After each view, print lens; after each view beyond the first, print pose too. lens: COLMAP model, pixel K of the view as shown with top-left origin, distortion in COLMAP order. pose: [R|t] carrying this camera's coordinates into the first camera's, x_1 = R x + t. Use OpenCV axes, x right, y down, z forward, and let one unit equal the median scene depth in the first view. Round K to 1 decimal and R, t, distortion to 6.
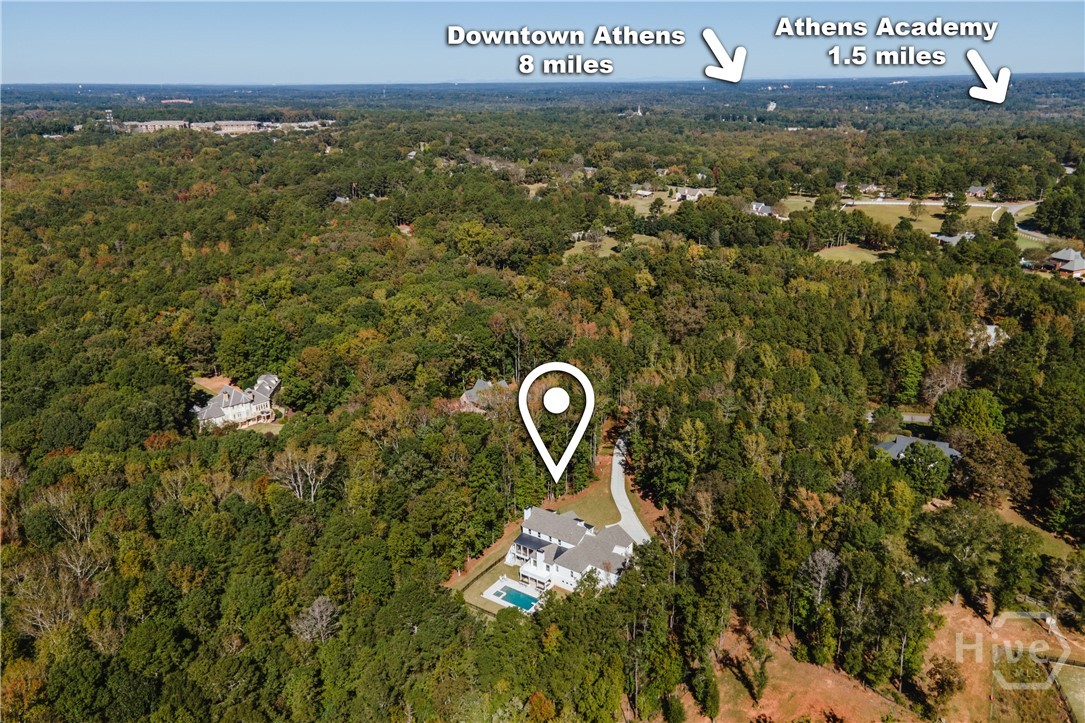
lens RADIAL K [[801.8, 0, 542.5], [0, 801.8, 361.5], [0, 0, 1]] dist [0.002841, 0.001845]
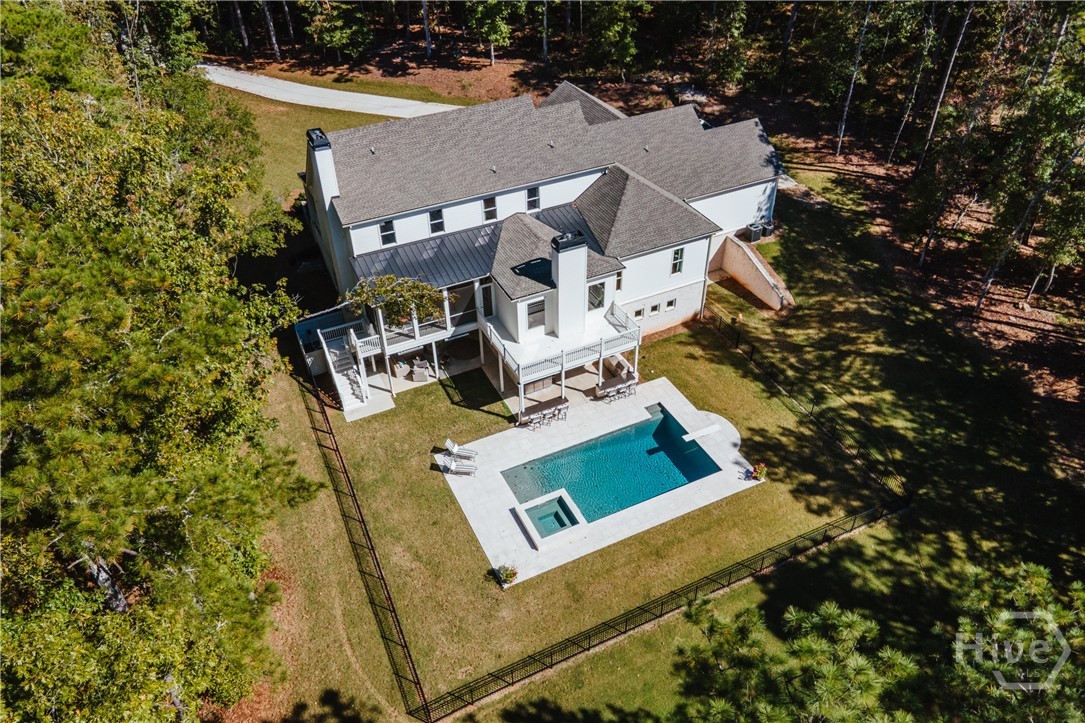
lens RADIAL K [[801.8, 0, 542.5], [0, 801.8, 361.5], [0, 0, 1]] dist [0.002841, 0.001845]
pose [[0.495160, -0.535922, 0.683816, -0.161205], [0.300884, 0.844152, 0.443708, 0.154230], [-0.815037, -0.013957, 0.579240, 0.821877]]
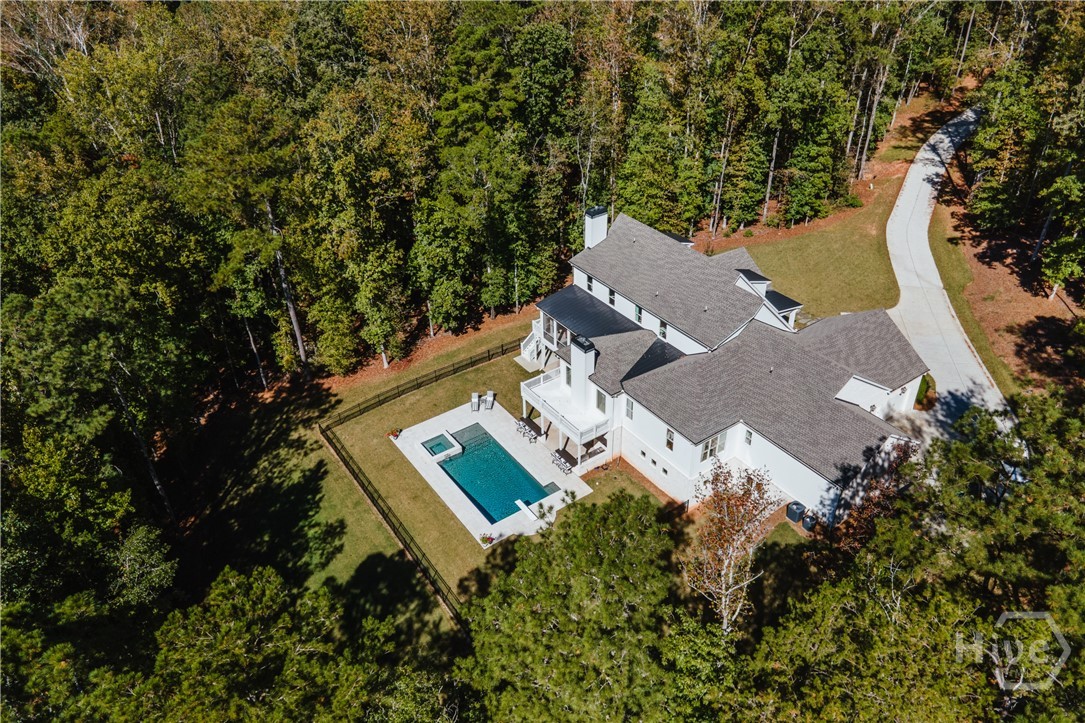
lens RADIAL K [[801.1, 0, 542.5], [0, 801.1, 361.5], [0, 0, 1]] dist [0.069071, 0.001476]
pose [[0.934489, 0.195529, -0.297487, 0.068646], [-0.114505, 0.956342, 0.268883, 0.153803], [0.337073, -0.217205, 0.916081, 0.673233]]
